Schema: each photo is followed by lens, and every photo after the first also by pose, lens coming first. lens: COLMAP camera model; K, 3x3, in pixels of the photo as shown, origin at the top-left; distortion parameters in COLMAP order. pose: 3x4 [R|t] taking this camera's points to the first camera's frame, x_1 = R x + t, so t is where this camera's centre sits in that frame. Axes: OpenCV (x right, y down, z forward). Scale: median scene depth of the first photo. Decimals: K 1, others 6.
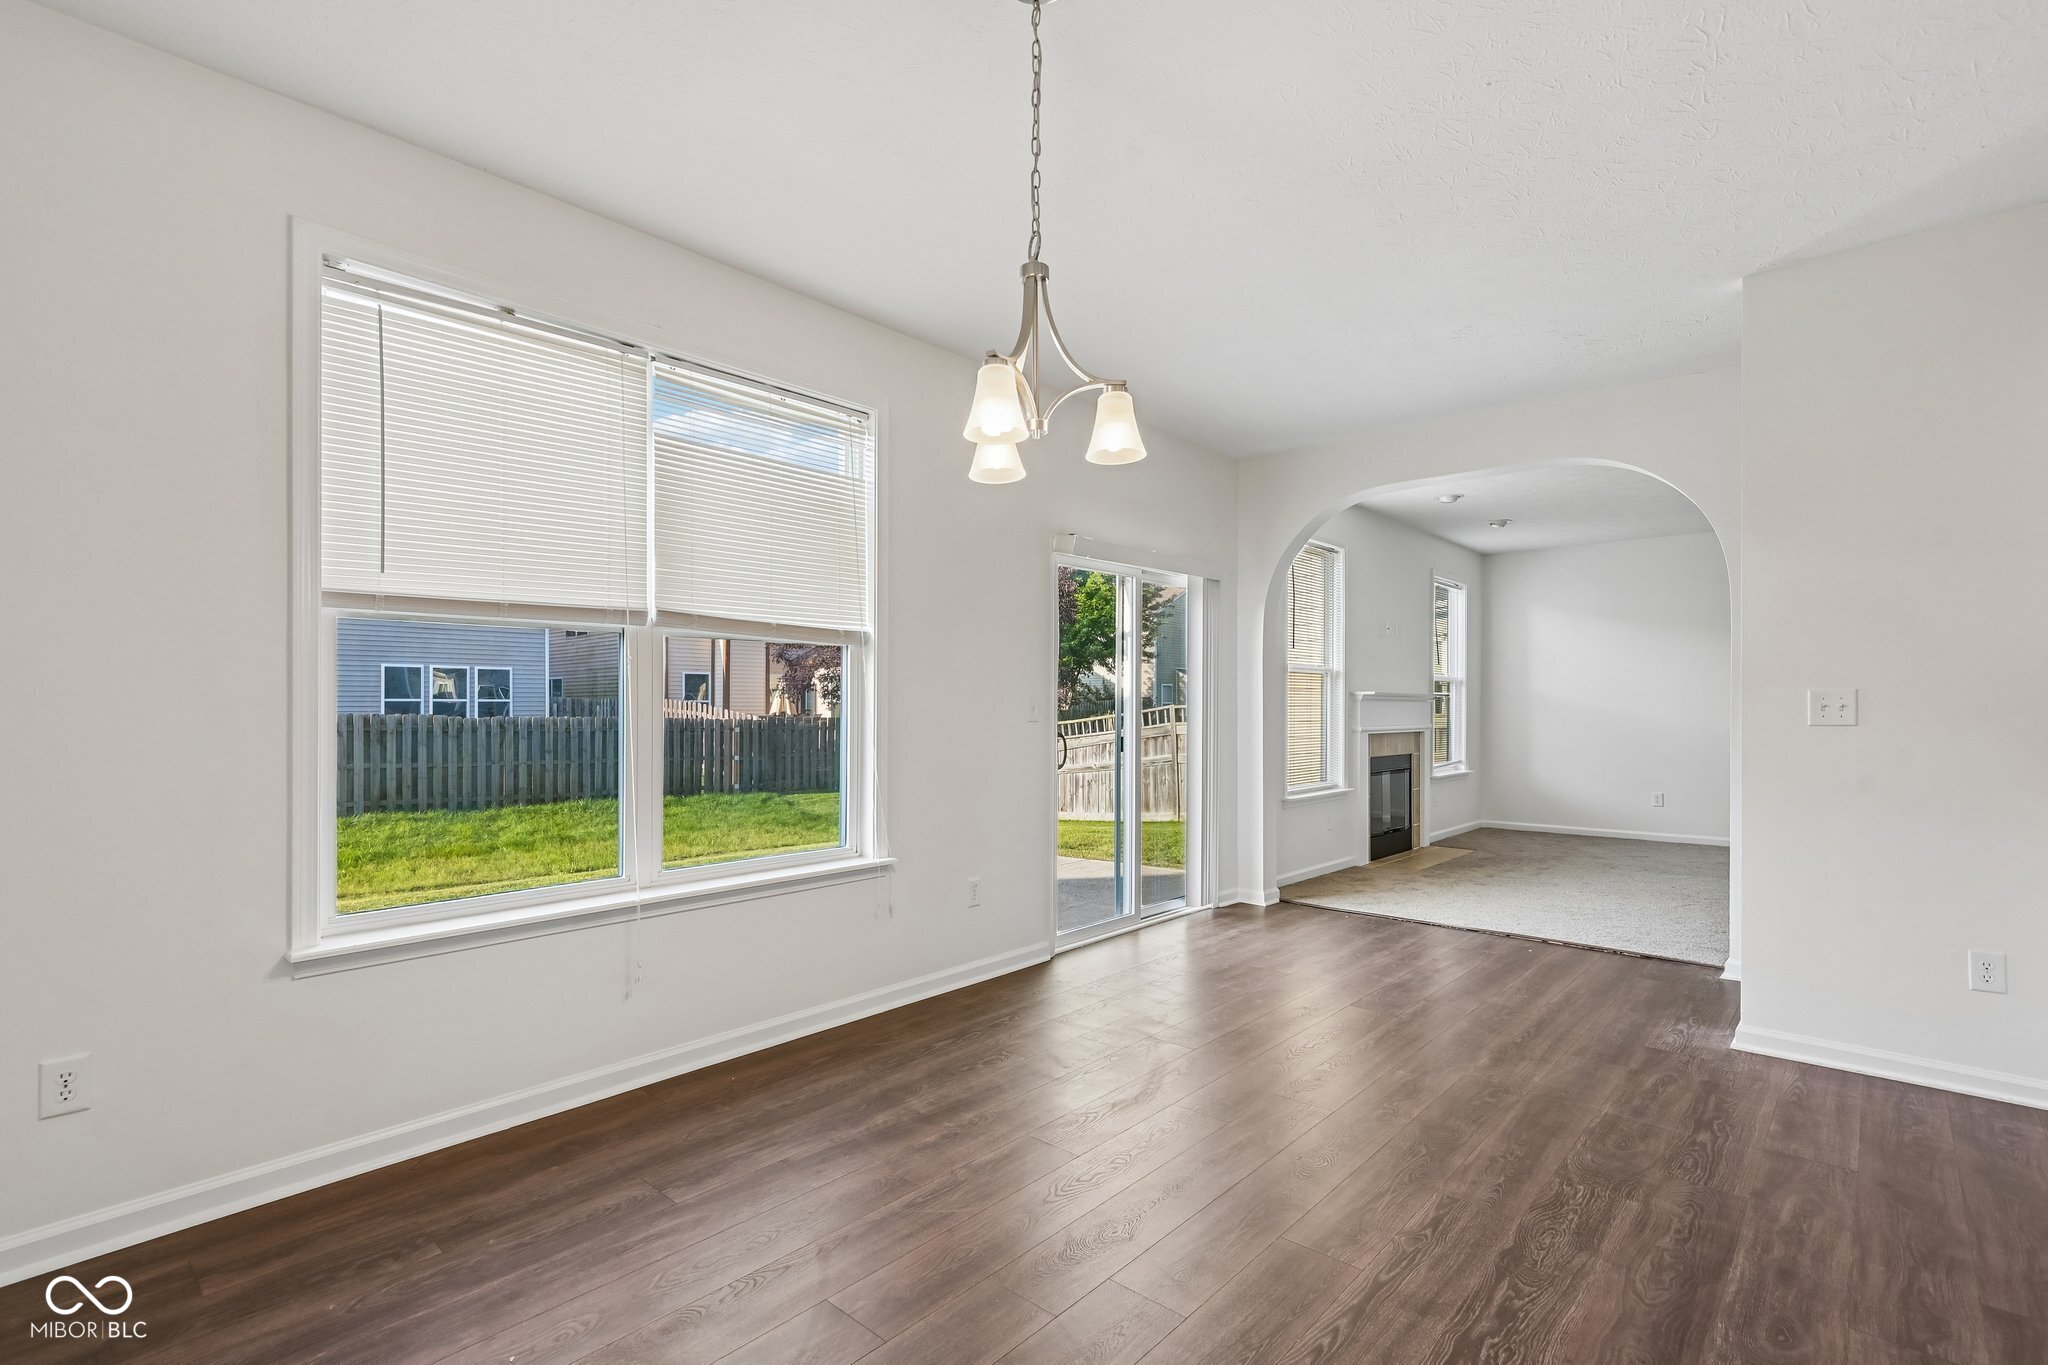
lens RADIAL K [[956.0, 0, 1013.8], [0, 956.0, 711.7], [0, 0, 1]] dist [0.010365, -0.006074]
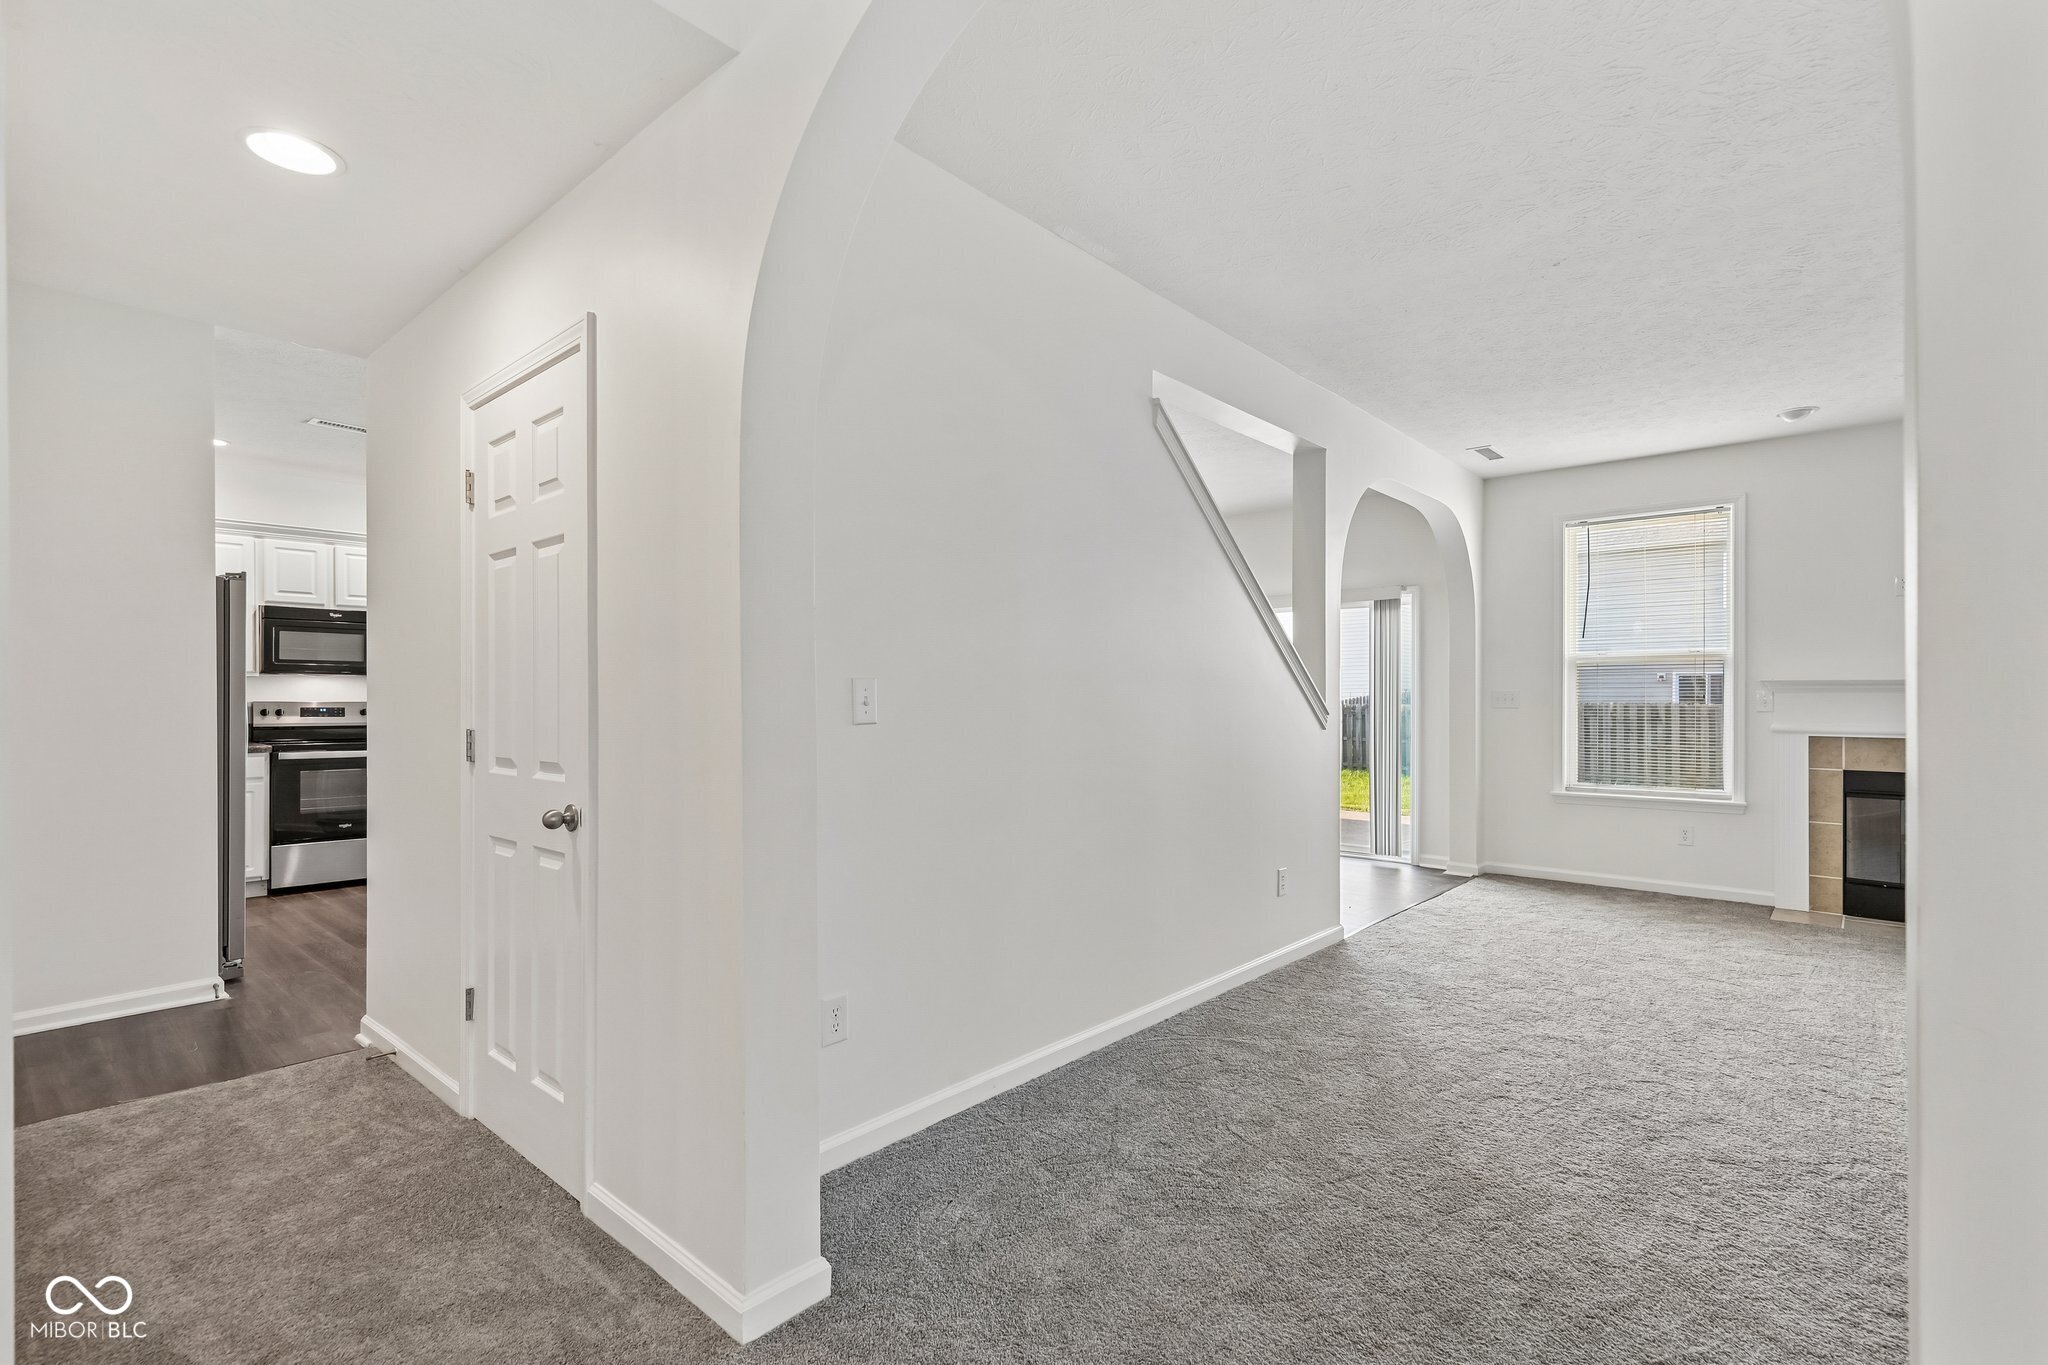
lens RADIAL K [[956.0, 0, 1010.5], [0, 956.0, 695.9], [0, 0, 1]] dist [0.010365, -0.006074]
pose [[0.009592, 0.000946, -0.999954, 1.572897], [-0.004444, 0.999990, 0.000904, -0.011502], [0.999944, 0.004435, 0.009596, 0.519170]]
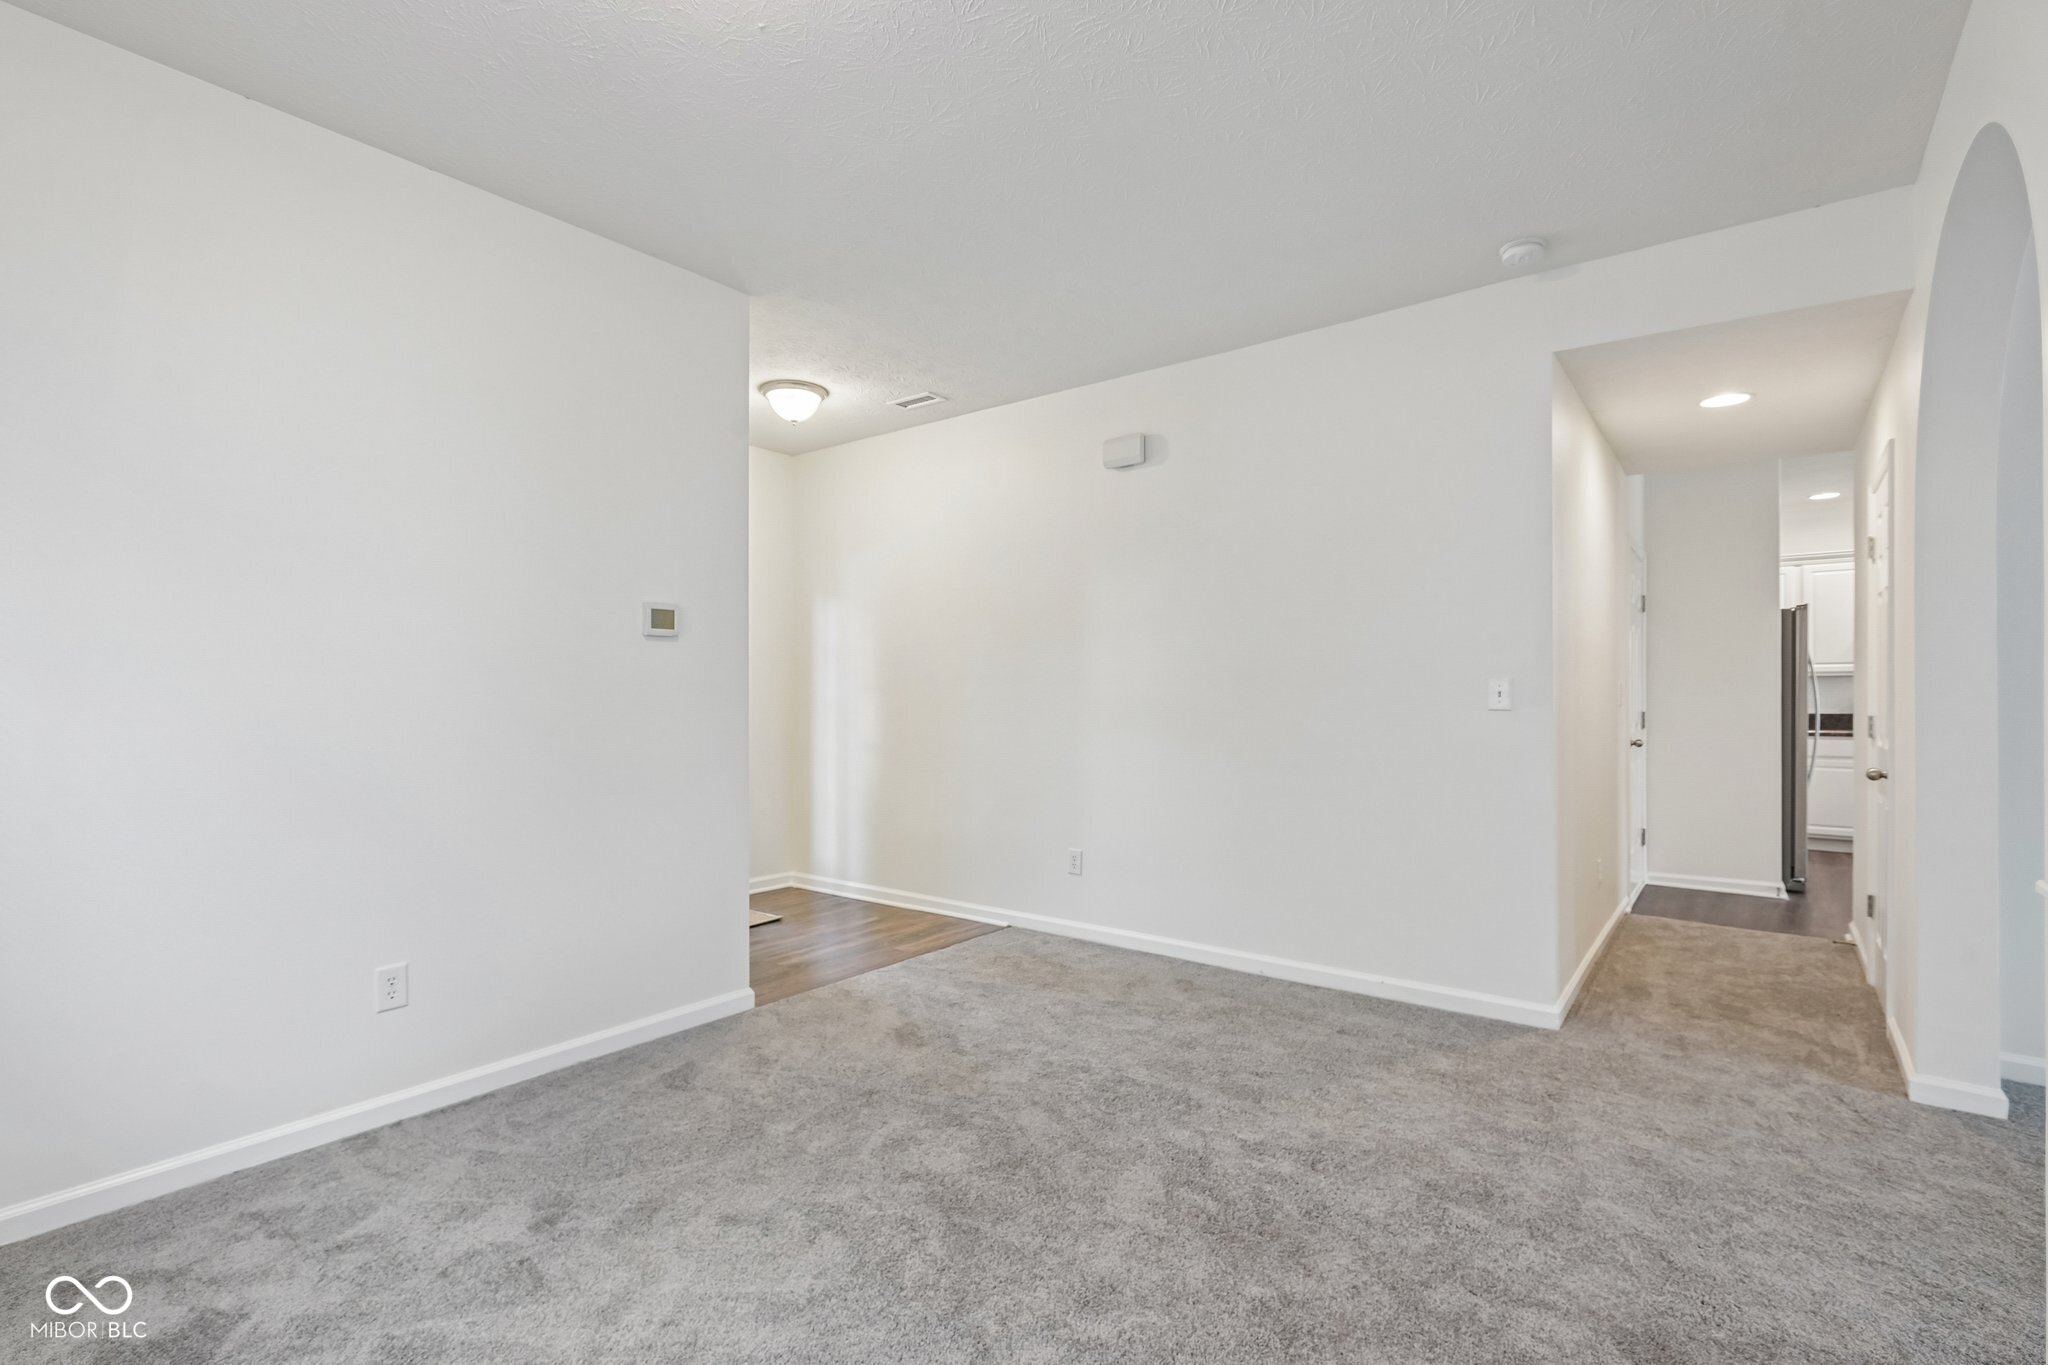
lens RADIAL K [[956.0, 0, 1024.6], [0, 956.0, 685.8], [0, 0, 1]] dist [0.010365, -0.006074]
pose [[-0.996027, -0.003043, -0.088995, 1.890878], [-0.003033, 0.999995, -0.000252, -0.014041], [0.088995, 0.000019, -0.996032, 1.143482]]
